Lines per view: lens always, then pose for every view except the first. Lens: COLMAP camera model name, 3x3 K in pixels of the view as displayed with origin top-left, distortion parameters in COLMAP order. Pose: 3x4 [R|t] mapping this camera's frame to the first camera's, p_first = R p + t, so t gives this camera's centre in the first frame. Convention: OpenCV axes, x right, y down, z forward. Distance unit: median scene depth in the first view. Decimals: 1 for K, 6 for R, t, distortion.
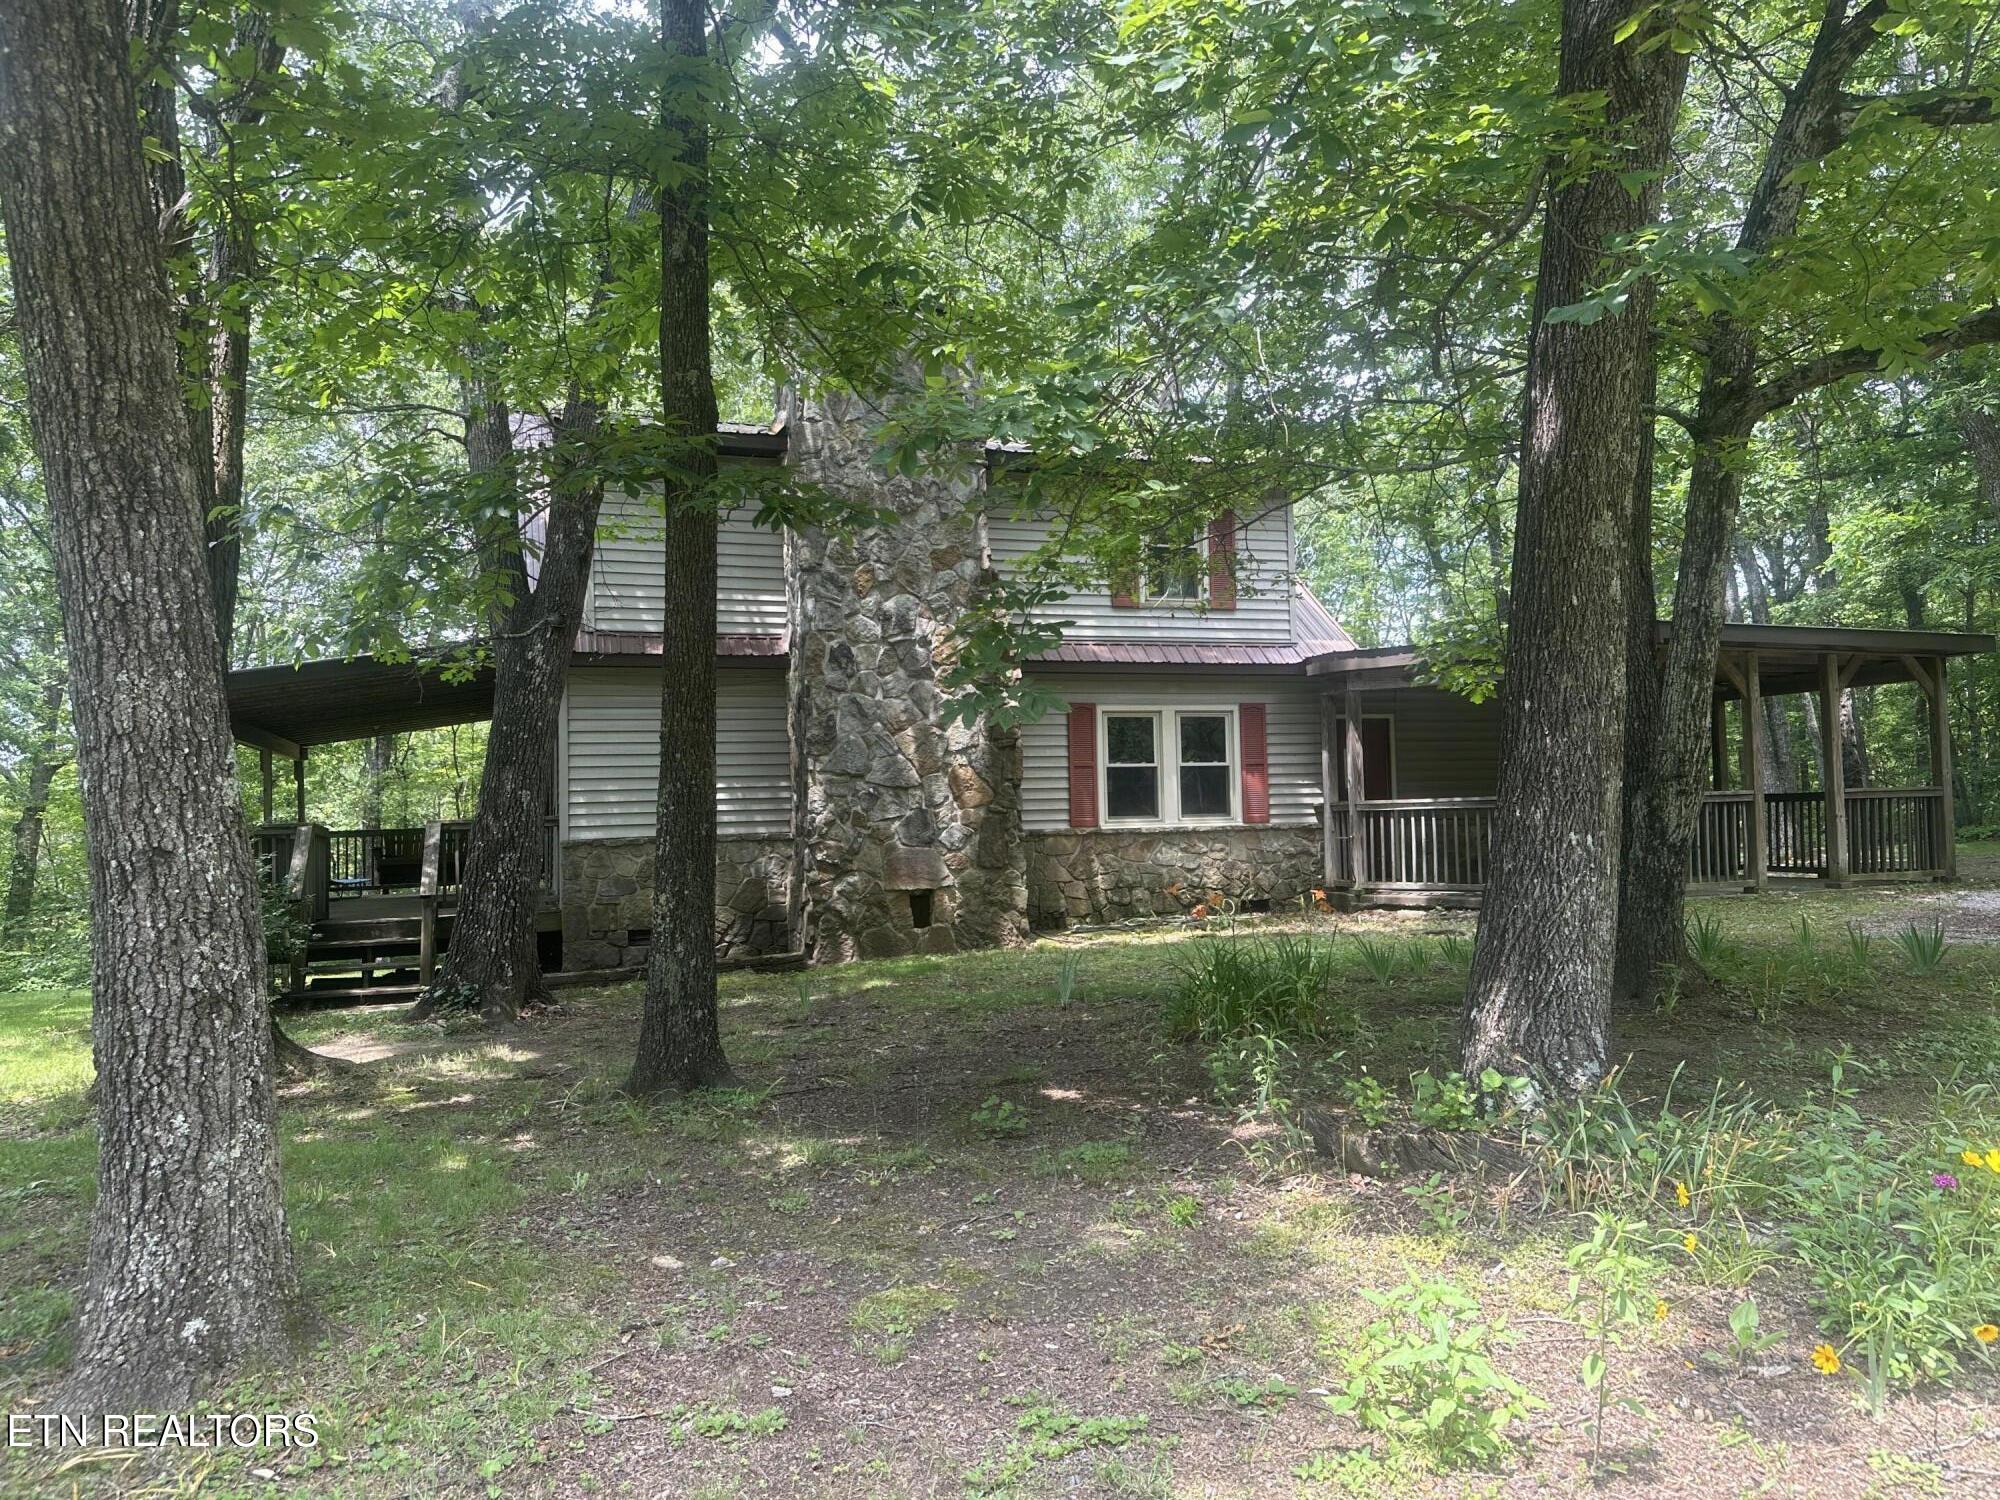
lens RADIAL K [[1412.7, 0, 1004.3], [0, 1412.7, 752.6], [0, 0, 1]] dist [0.007852, 0.000716]
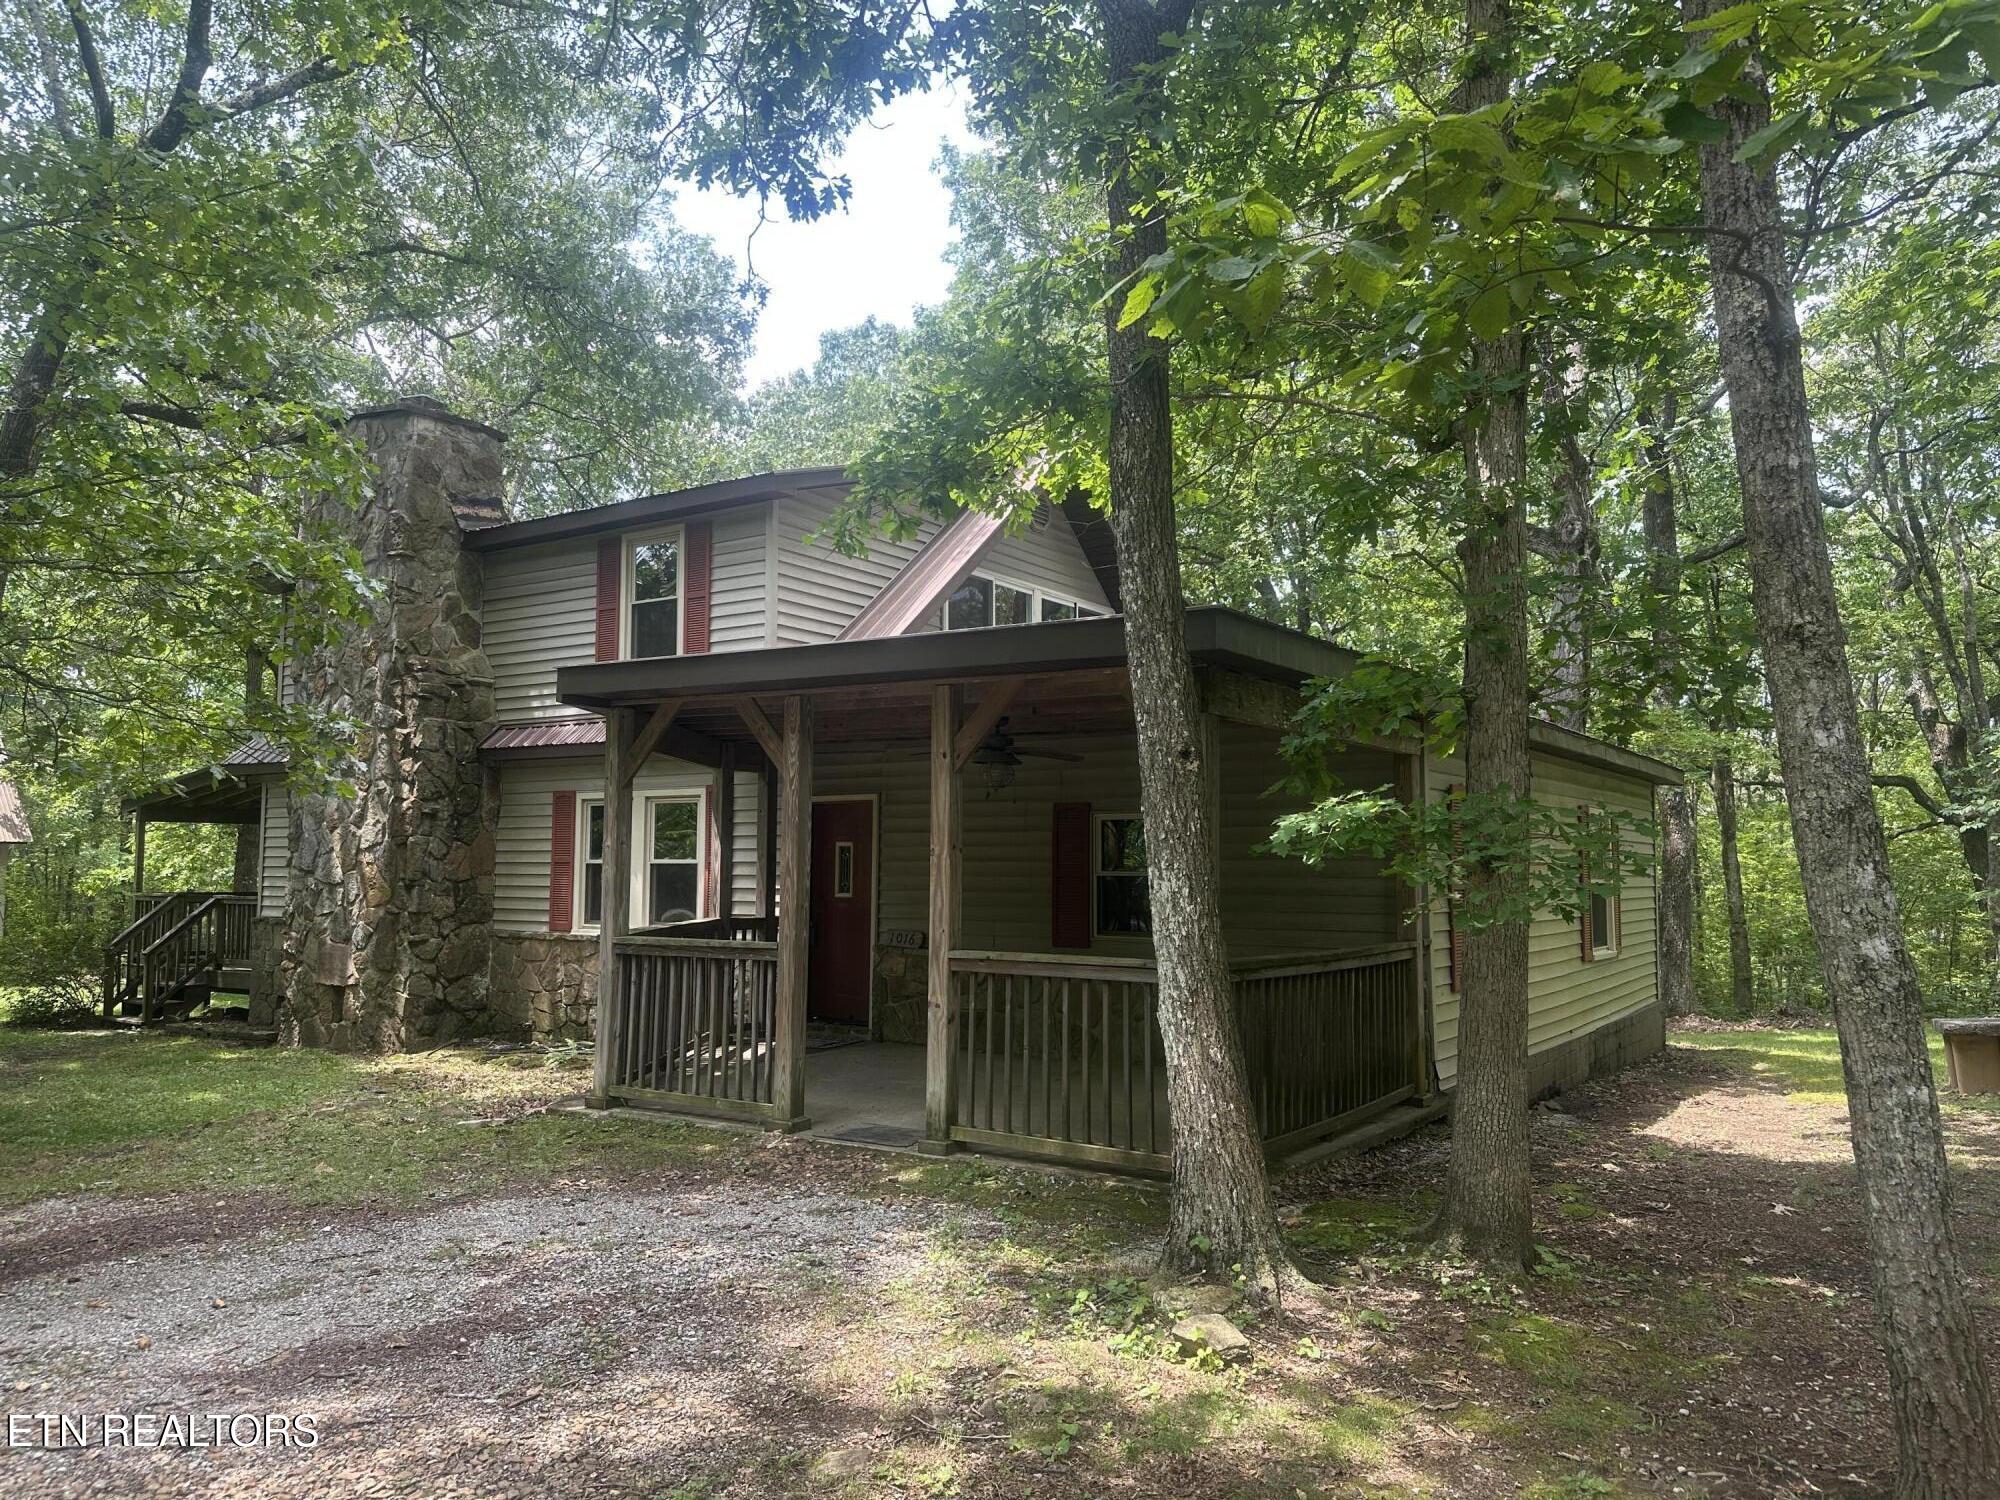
lens RADIAL K [[1412.7, 0, 997.6], [0, 1412.7, 744.1], [0, 0, 1]] dist [0.007852, 0.000716]
pose [[0.628946, -0.041846, -0.776322, 0.942049], [0.016978, 0.999052, -0.040096, -0.025251], [0.777264, 0.012038, 0.629060, 0.661971]]
